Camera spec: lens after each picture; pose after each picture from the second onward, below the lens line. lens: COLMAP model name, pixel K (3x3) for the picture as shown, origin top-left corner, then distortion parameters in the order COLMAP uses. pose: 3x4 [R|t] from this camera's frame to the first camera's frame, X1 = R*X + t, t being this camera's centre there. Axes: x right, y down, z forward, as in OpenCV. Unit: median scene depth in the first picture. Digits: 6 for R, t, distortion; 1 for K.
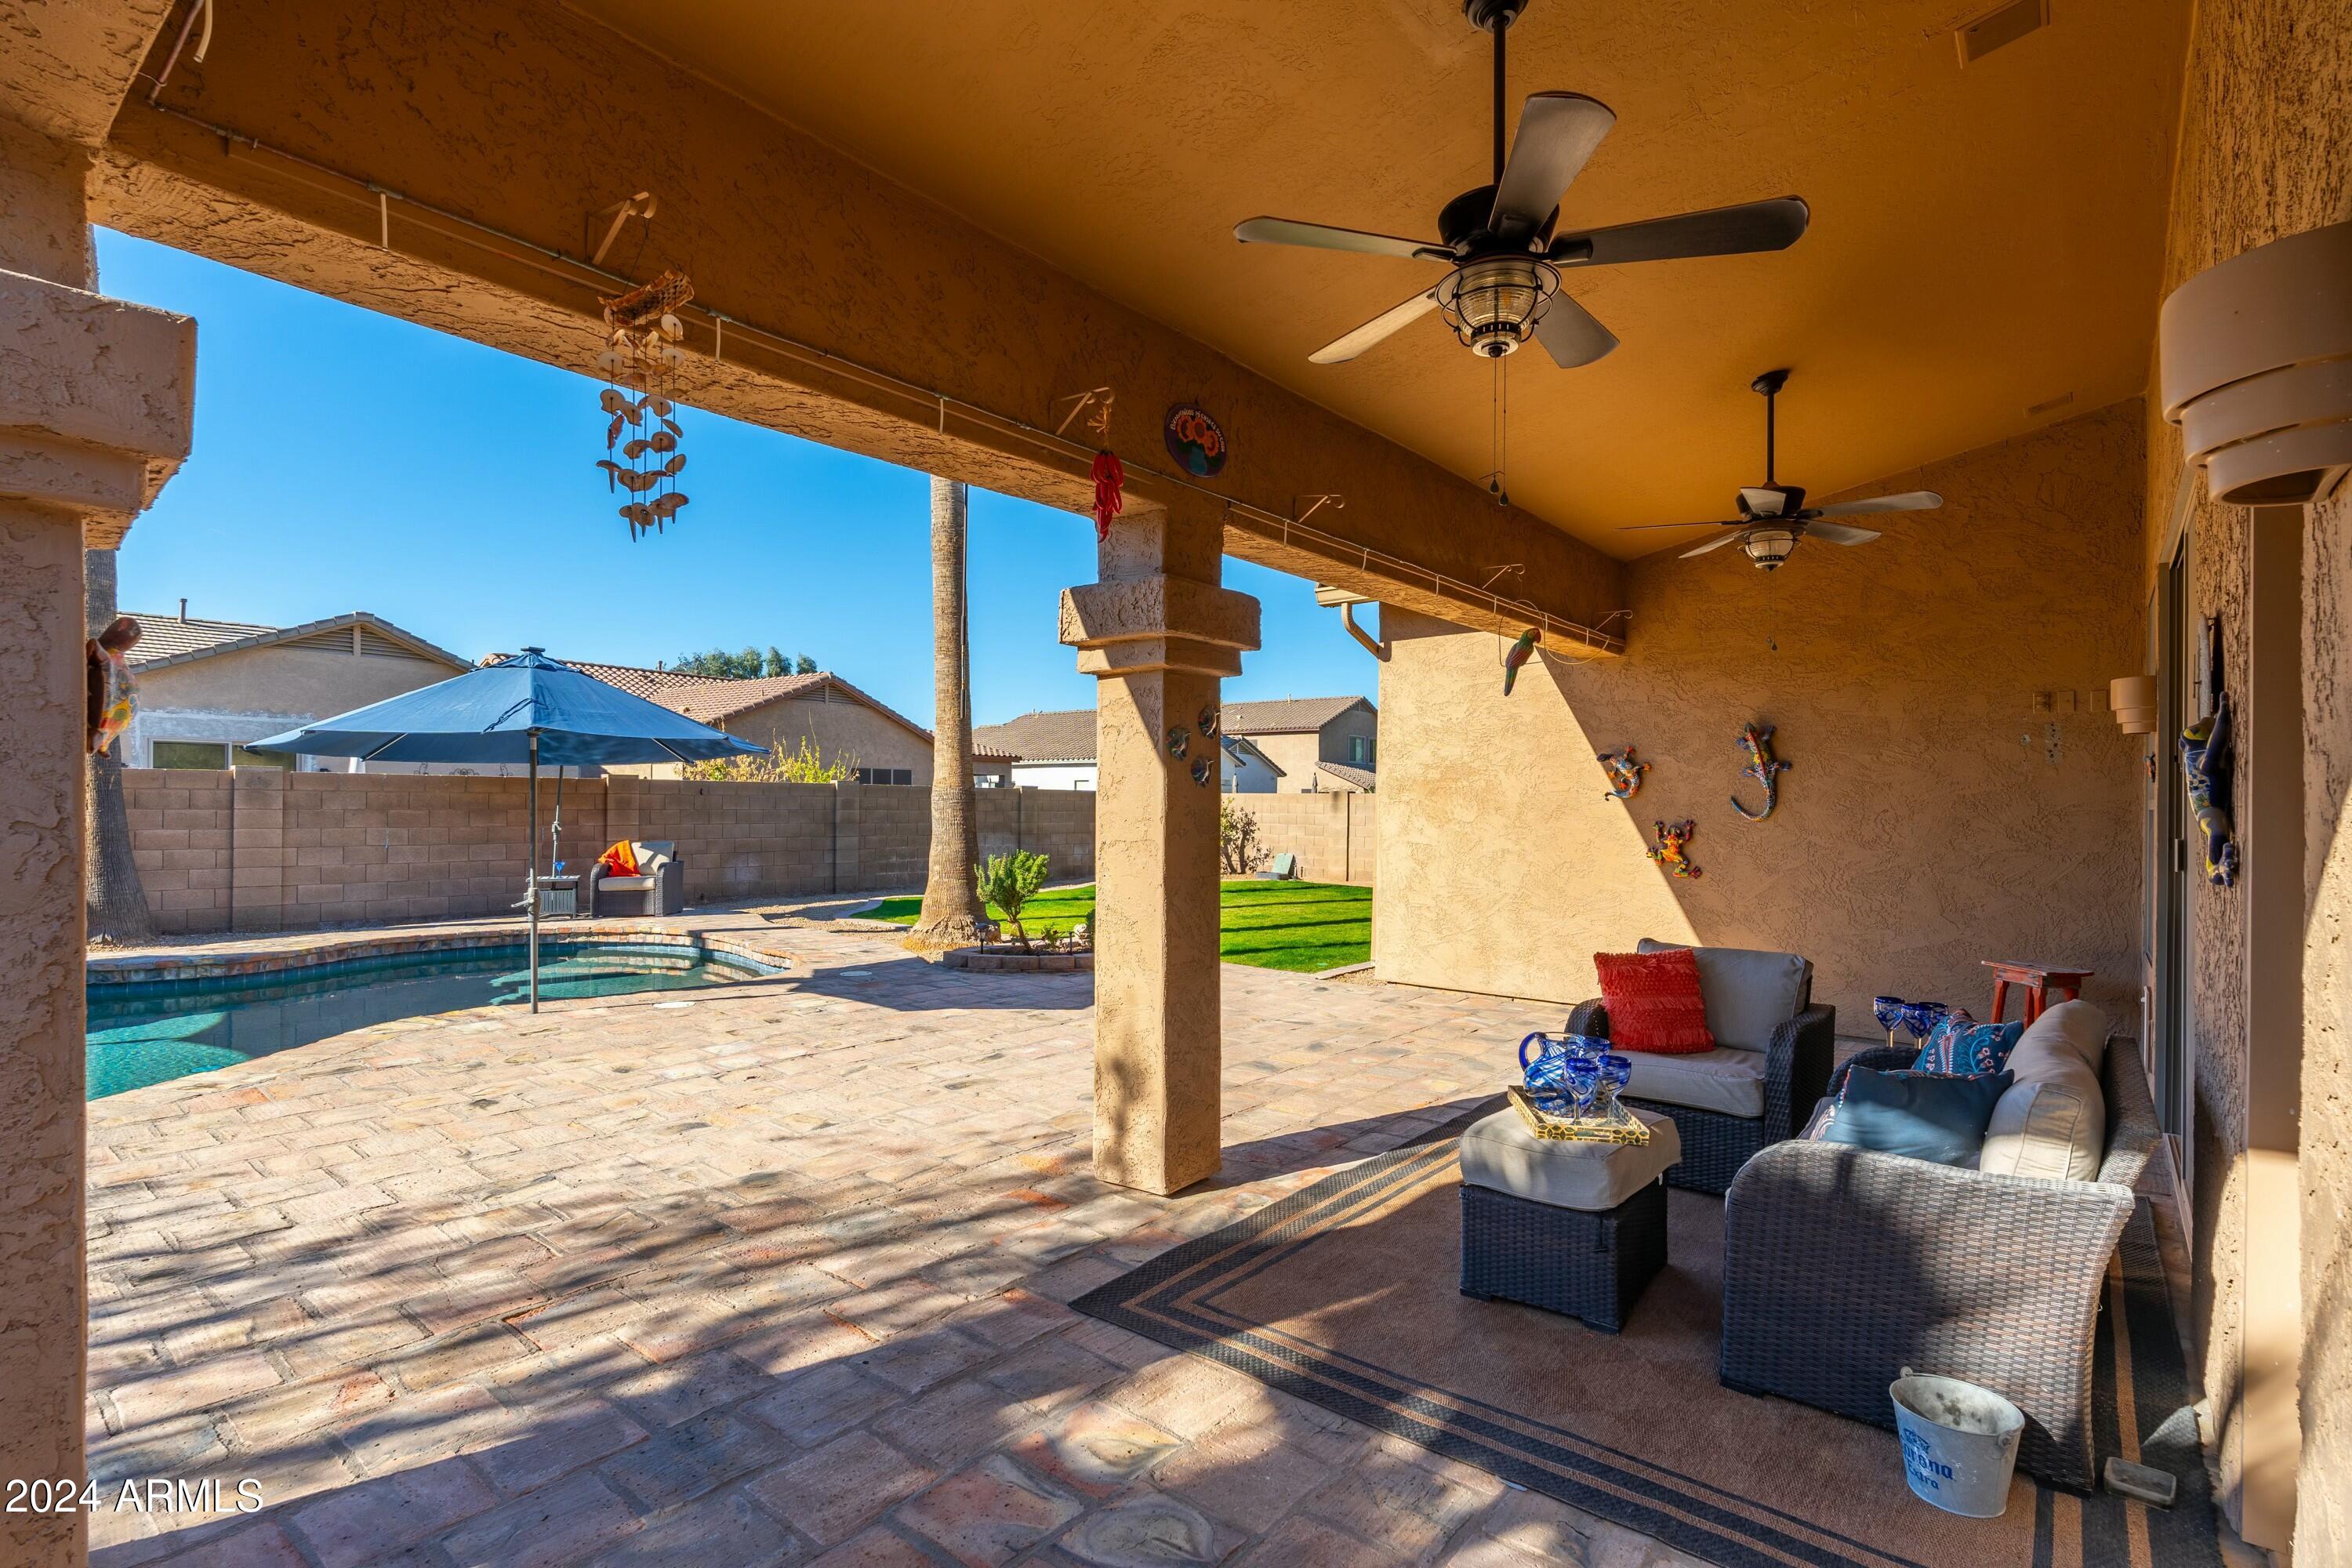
lens RADIAL K [[1124.0, 0, 1173.0], [0, 1124.0, 800.0], [0, 0, 1]] dist [0.001354, 0.000431]
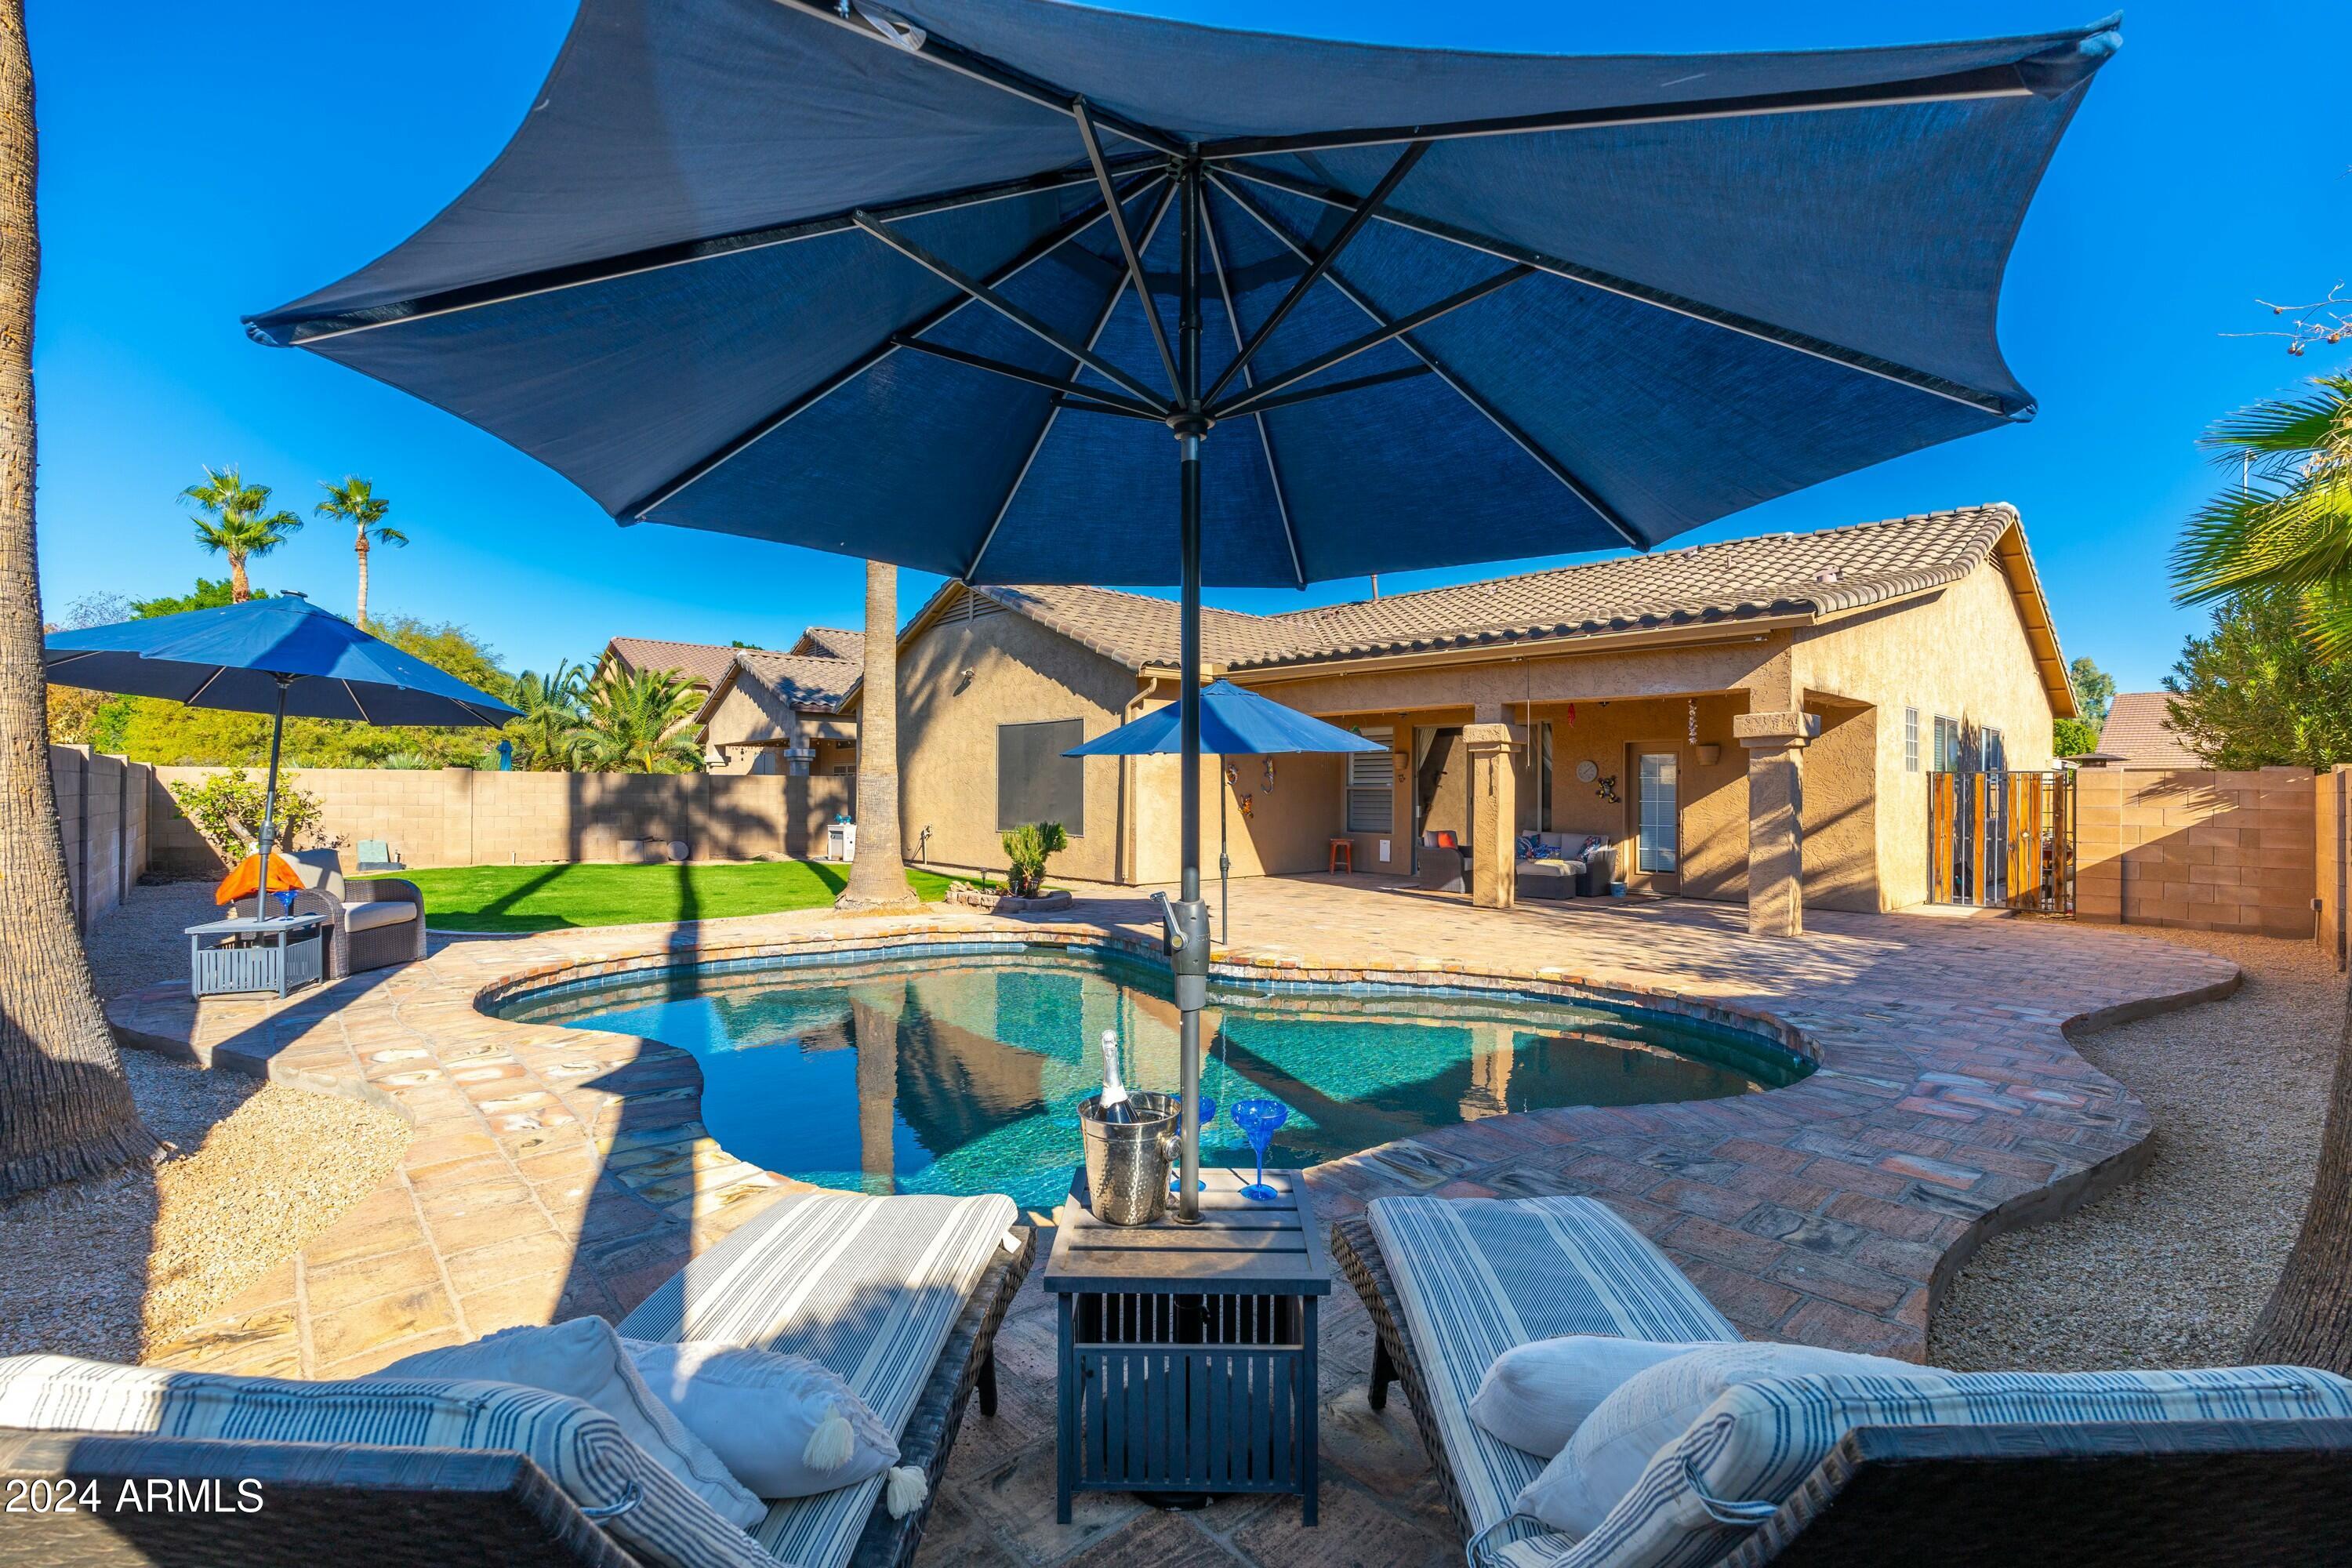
lens RADIAL K [[1033.5, 0, 1170.7], [0, 1033.5, 774.5], [0, 0, 1]] dist [-0.002005, 0.000459]
pose [[0.150305, 0.006857, 0.988616, -1.038094], [-0.008868, 0.999945, -0.005587, -0.005540], [-0.988600, -0.007927, 0.150358, 0.500738]]
